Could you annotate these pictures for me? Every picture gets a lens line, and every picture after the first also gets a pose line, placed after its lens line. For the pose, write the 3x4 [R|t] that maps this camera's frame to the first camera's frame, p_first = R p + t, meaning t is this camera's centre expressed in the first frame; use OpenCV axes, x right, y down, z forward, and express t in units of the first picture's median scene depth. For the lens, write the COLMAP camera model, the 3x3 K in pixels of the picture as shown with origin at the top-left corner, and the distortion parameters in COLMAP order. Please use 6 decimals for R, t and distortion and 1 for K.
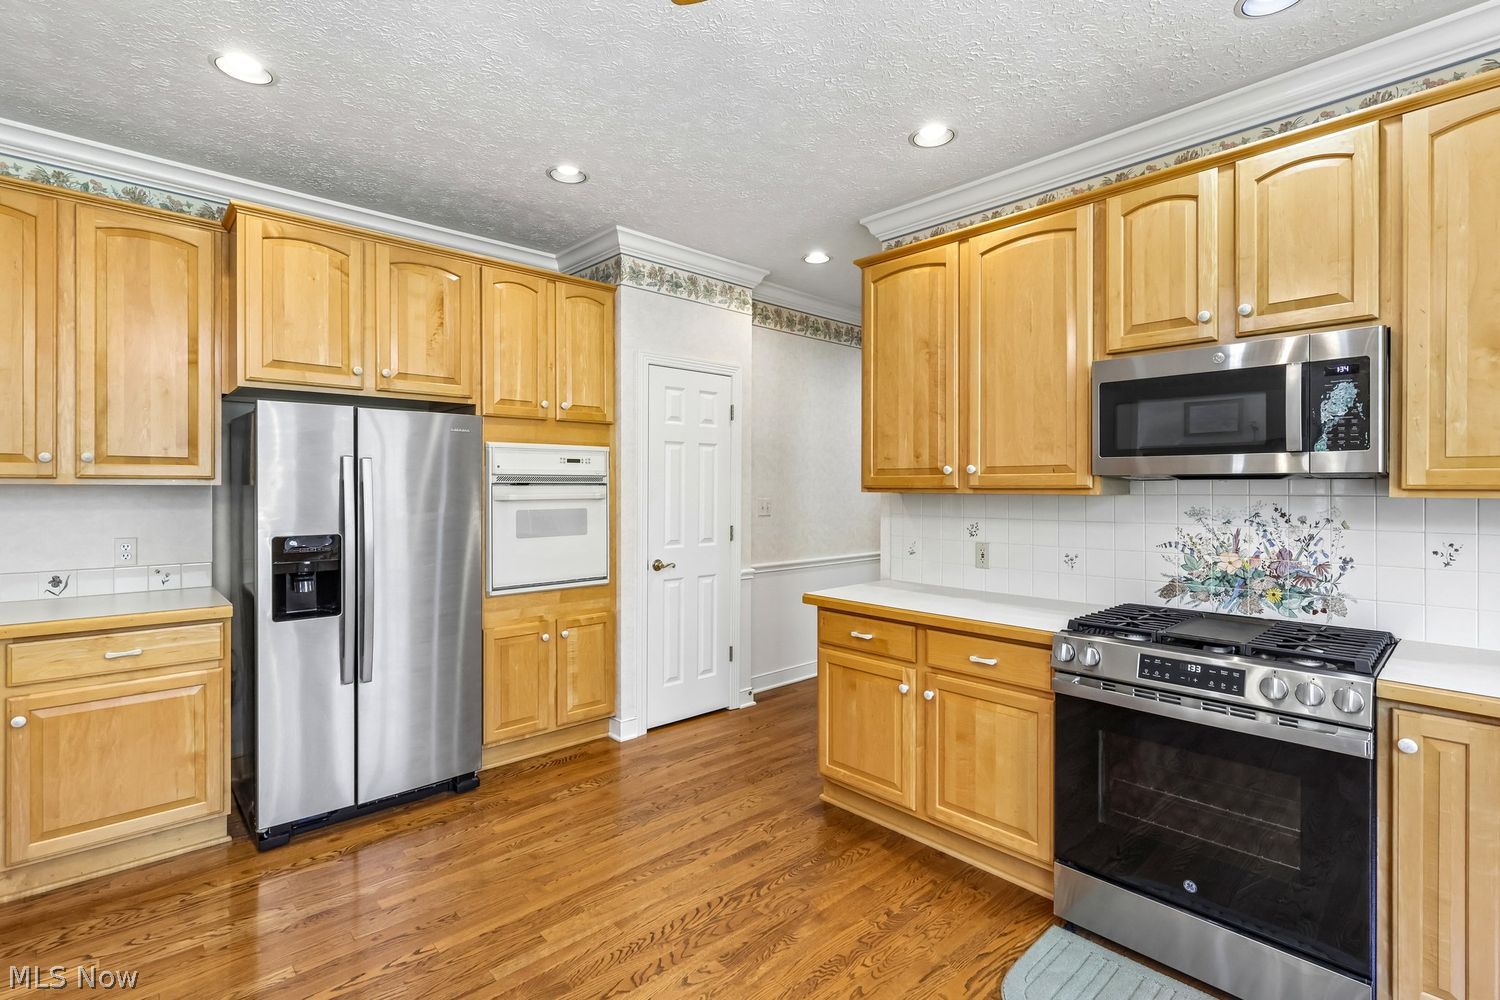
lens RADIAL K [[700.7, 0, 750.0], [0, 700.7, 500.0], [0, 0, 1]] dist [0.002297, 0.000527]
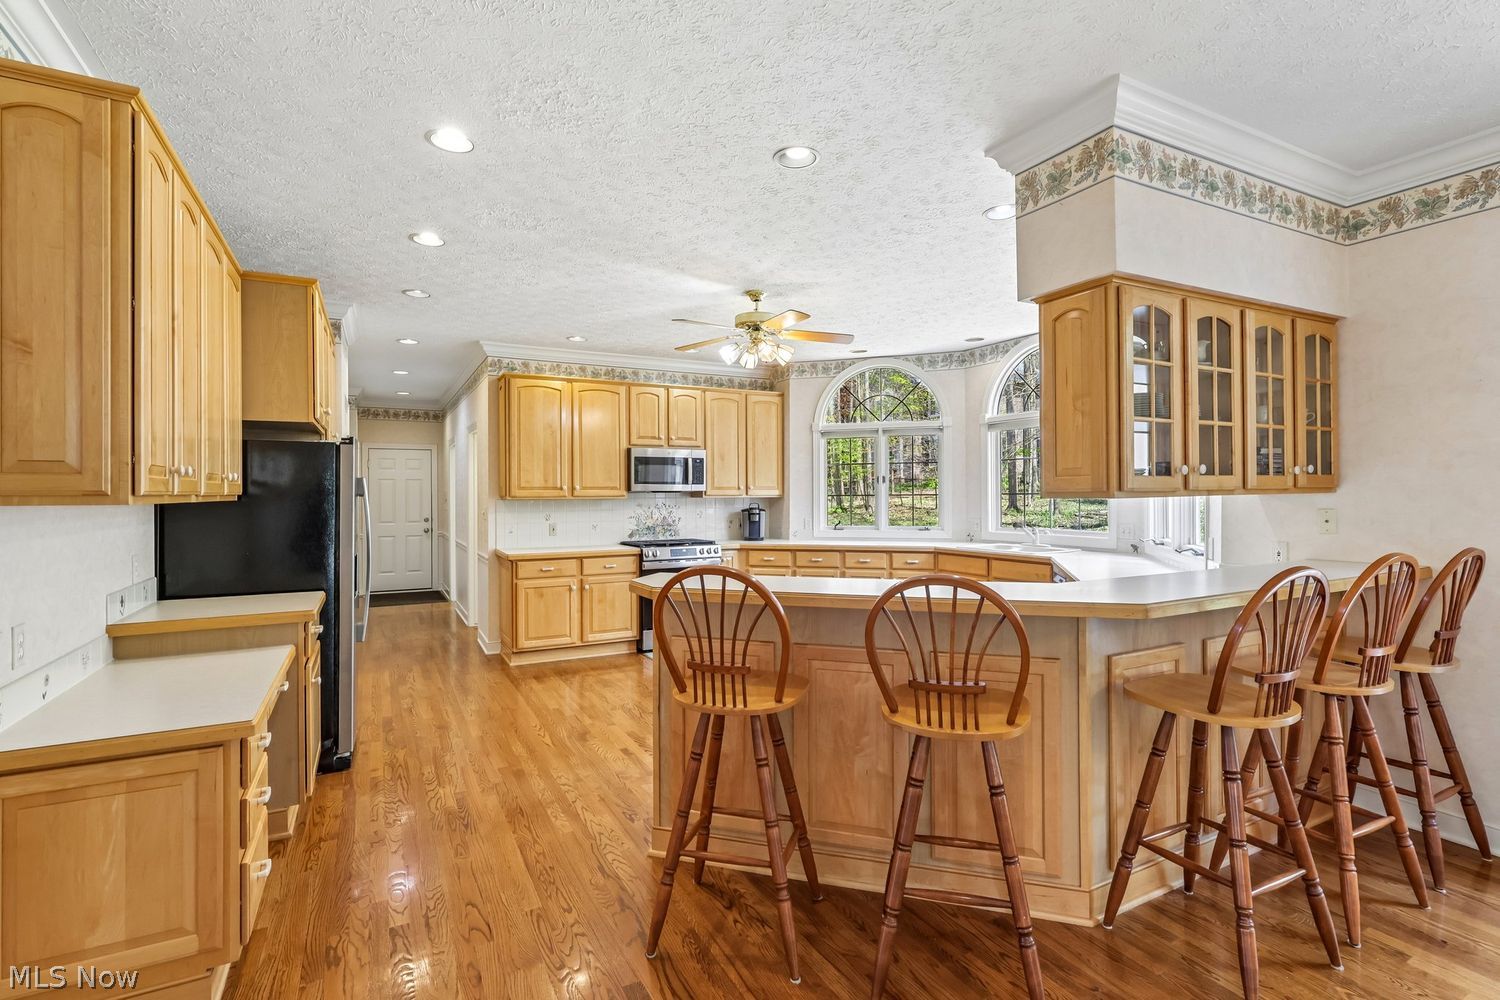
lens RADIAL K [[700.7, 0, 750.0], [0, 700.7, 500.0], [0, 0, 1]] dist [0.002297, 0.000527]
pose [[0.262090, -0.010076, 0.964991, -1.865565], [0.023356, 0.999719, 0.004095, -0.001687], [-0.964761, 0.021465, 0.262252, -0.118786]]
